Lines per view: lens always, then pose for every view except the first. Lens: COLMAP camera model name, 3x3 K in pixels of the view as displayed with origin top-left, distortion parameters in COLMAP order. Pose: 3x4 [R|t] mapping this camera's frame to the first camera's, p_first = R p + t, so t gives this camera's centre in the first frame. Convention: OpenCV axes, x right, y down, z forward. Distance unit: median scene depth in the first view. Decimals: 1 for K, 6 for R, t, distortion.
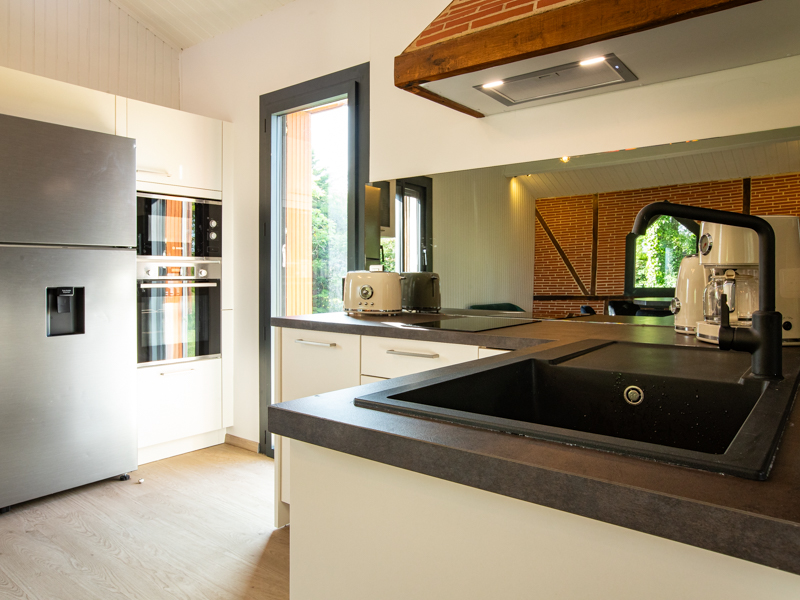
lens RADIAL K [[562.6, 0, 396.8], [0, 562.6, 286.7], [0, 0, 1]] dist [-0.059315, 0.066560]
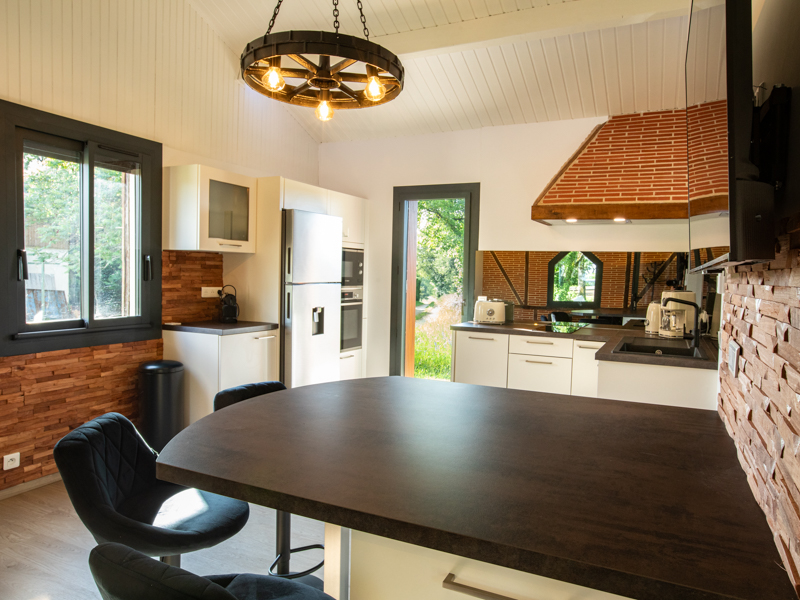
lens RADIAL K [[527.6, 0, 434.9], [0, 527.6, 307.2], [0, 0, 1]] dist [-0.002303, 0.000178]
pose [[0.967365, 0.009999, 0.253190, -0.523939], [-0.019688, 0.999166, 0.035765, -0.051843], [-0.252621, -0.039582, 0.966755, -0.532814]]
